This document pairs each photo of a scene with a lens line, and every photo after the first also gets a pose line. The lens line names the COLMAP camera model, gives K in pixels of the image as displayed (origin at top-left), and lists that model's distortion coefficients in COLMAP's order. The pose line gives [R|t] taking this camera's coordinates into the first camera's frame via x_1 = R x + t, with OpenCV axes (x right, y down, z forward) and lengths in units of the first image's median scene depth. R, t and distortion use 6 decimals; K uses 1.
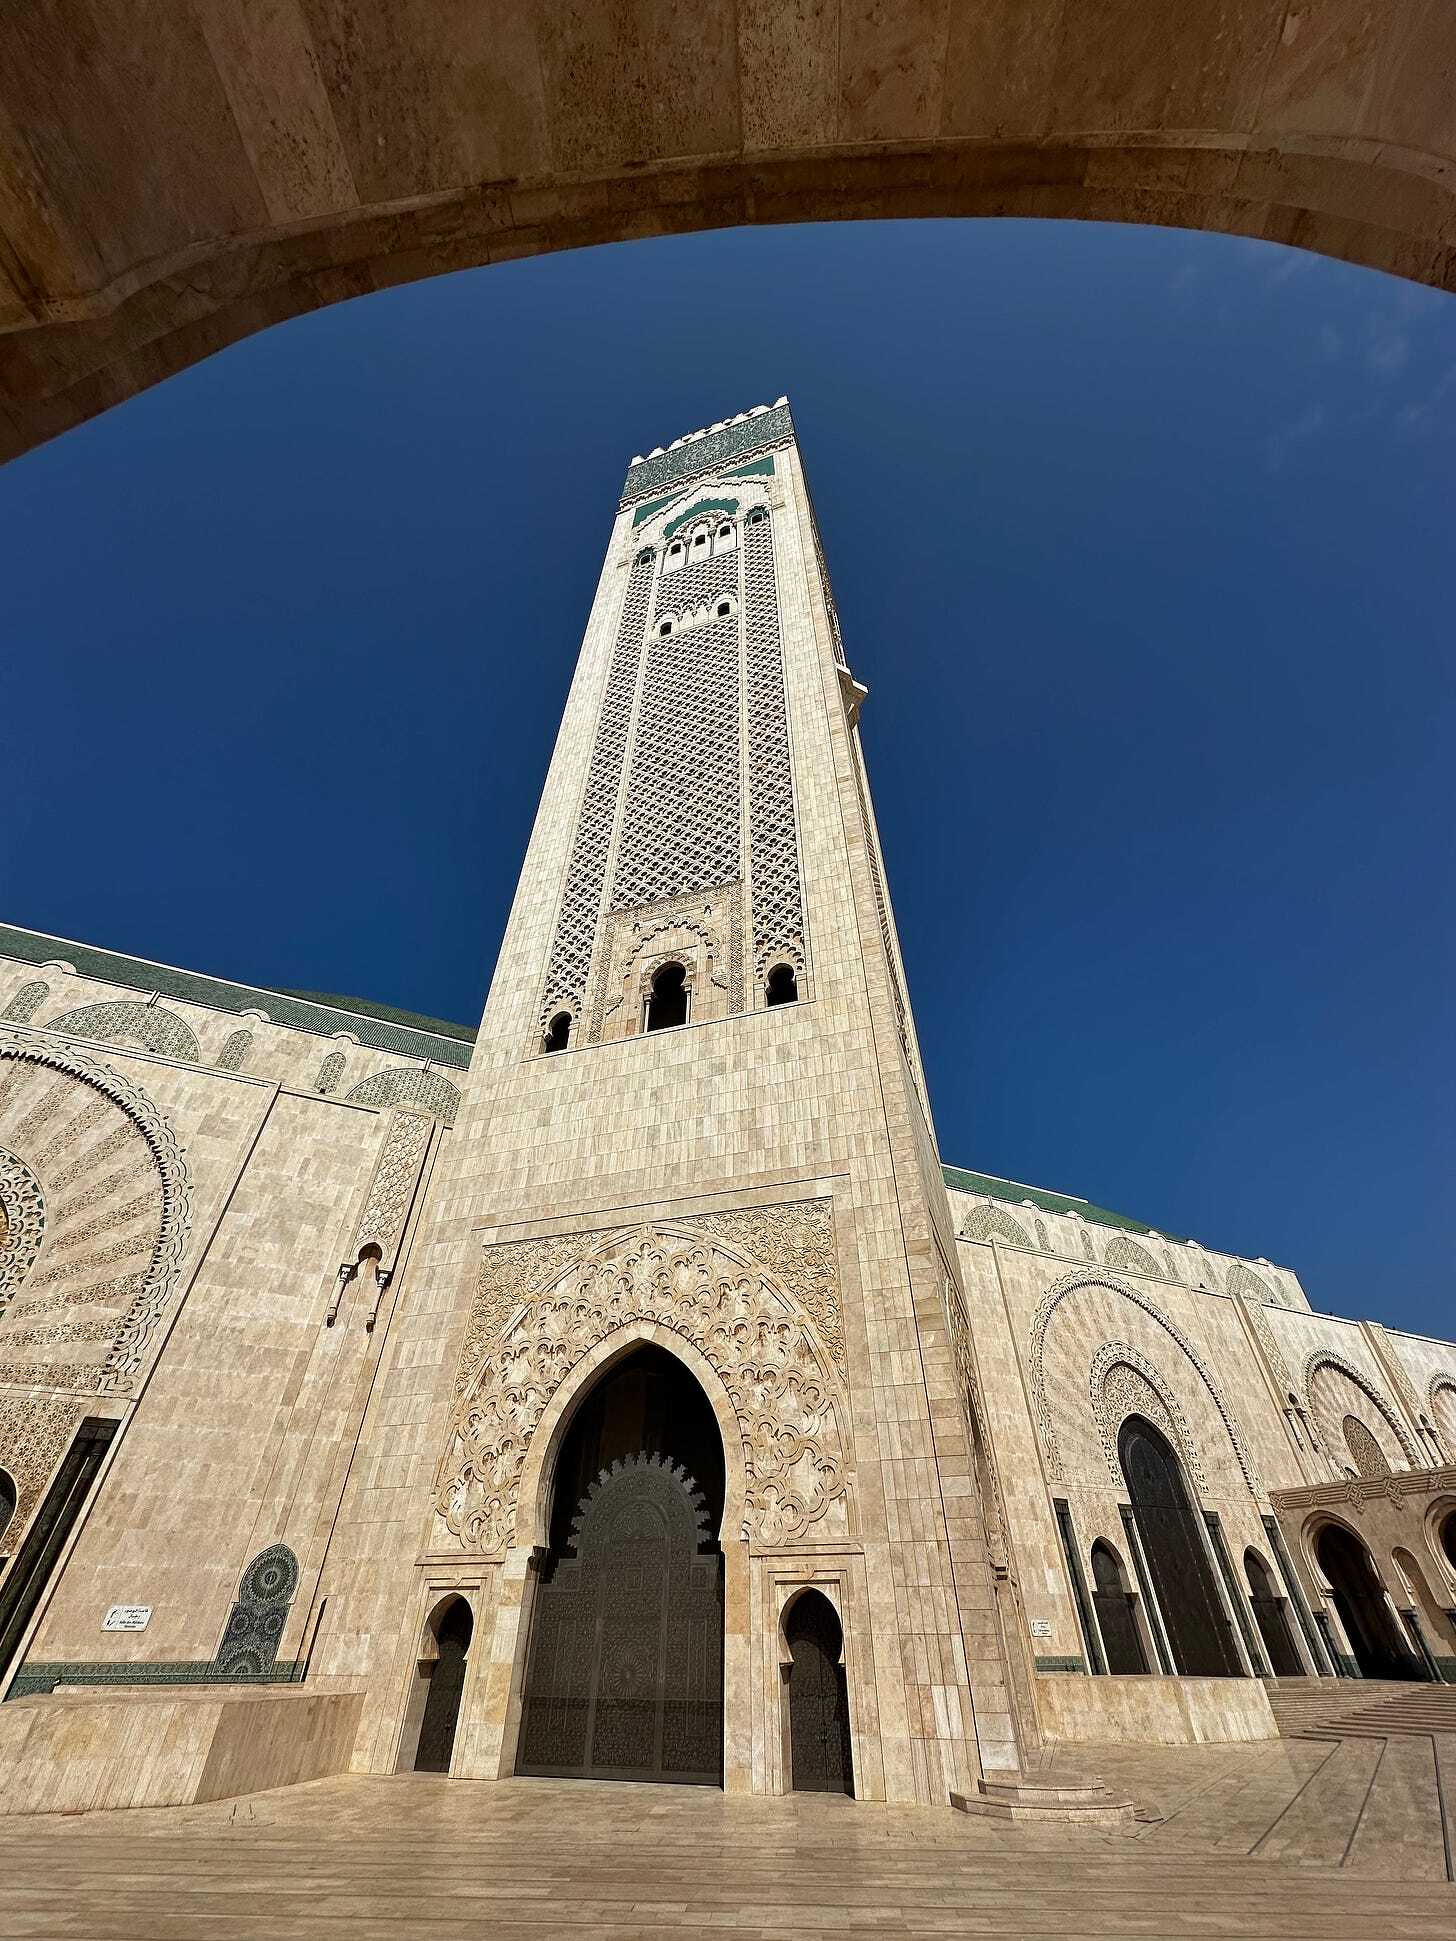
lens RADIAL K [[775.1, 0, 732.6], [0, 775.1, 969.5], [0, 0, 1]] dist [-0.001352, 0.000105]
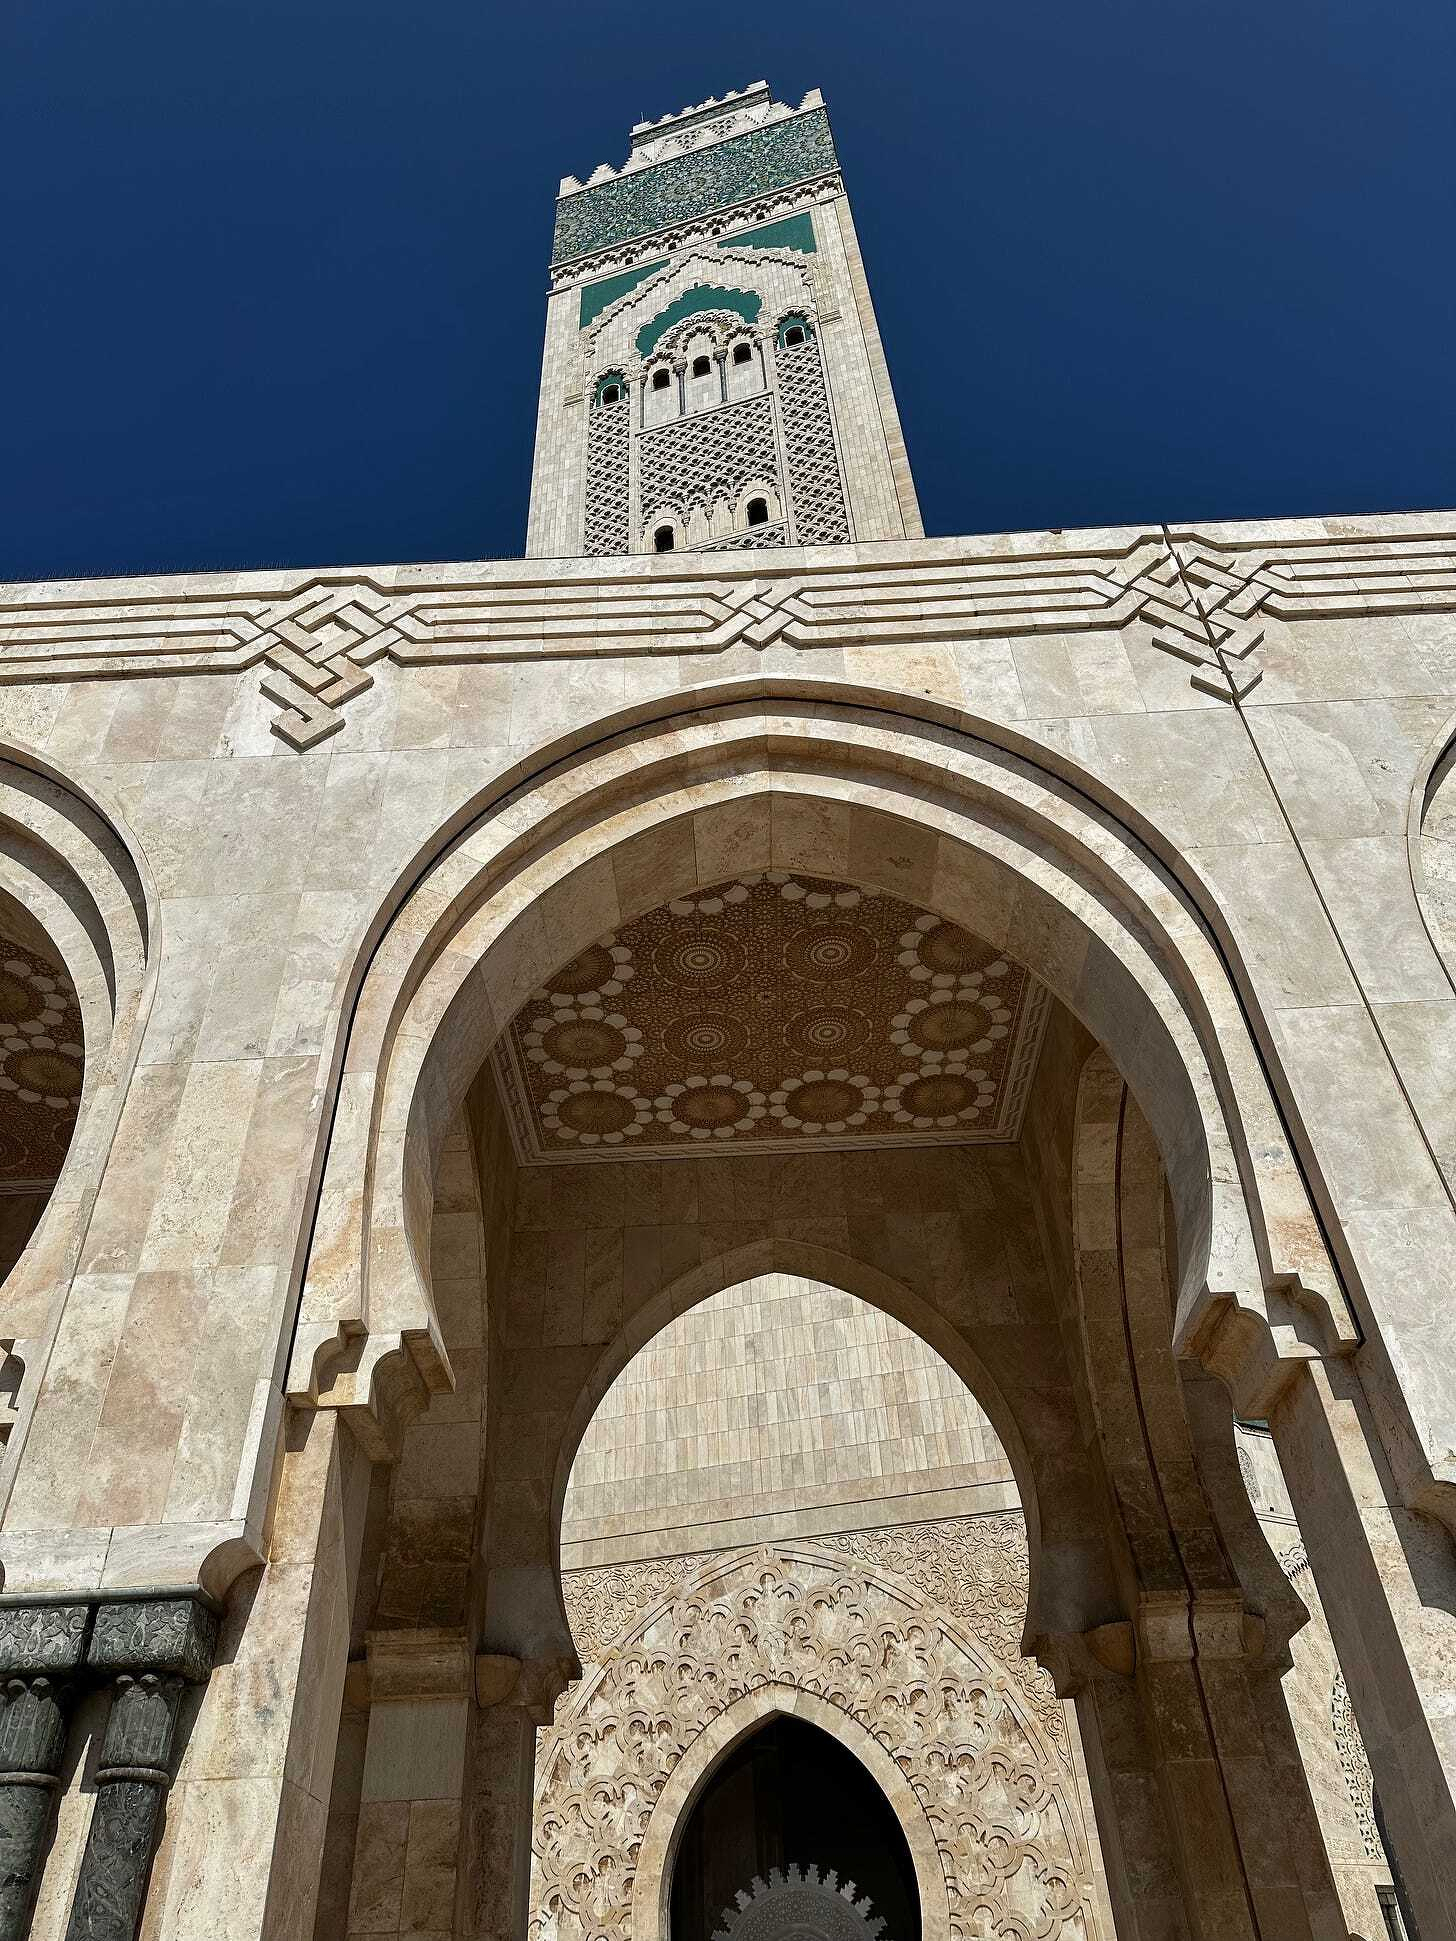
lens RADIAL K [[1369.7, 0, 727.2], [0, 1369.7, 975.2], [0, 0, 1]] dist [0.041645, -0.052922]
pose [[0.998587, -0.008837, 0.052397, -0.187013], [0.007762, 0.999756, 0.020689, -0.205985], [-0.052567, -0.020253, 0.998412, -0.242648]]
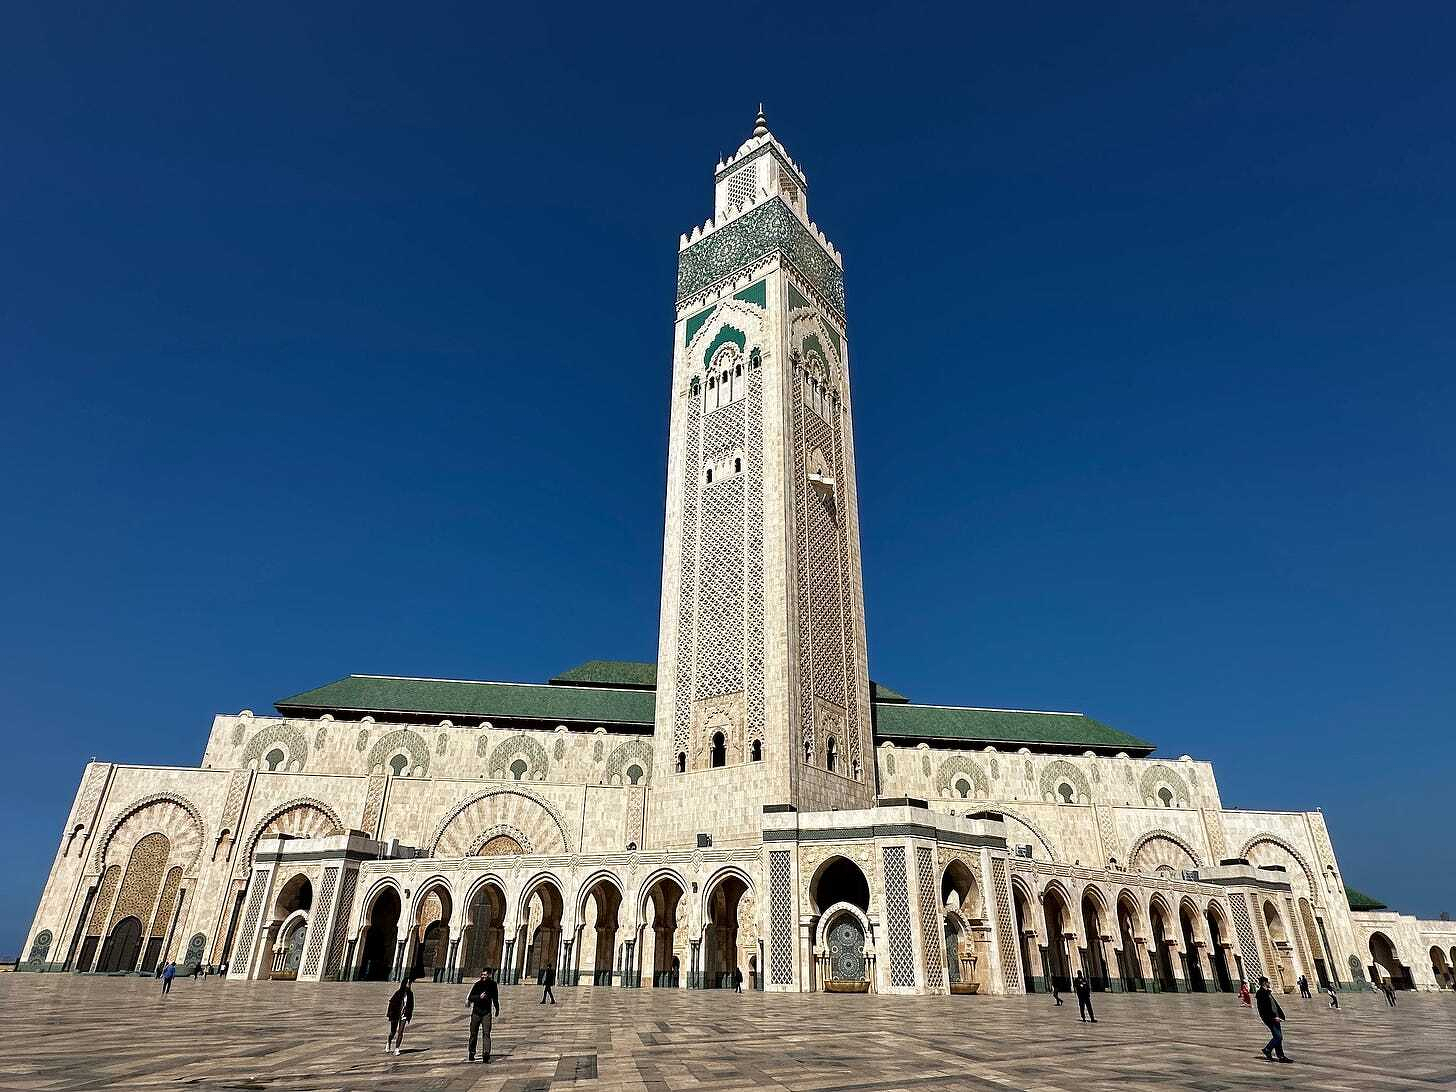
lens RADIAL K [[850.5, 0, 726.6], [0, 850.5, 538.9], [0, 0, 1]] dist [-0.001311, 0.000856]
pose [[0.949420, -0.132957, -0.284472, 0.923187], [0.196655, 0.958034, 0.208562, -1.346402], [0.244804, -0.253956, 0.935723, -1.584019]]
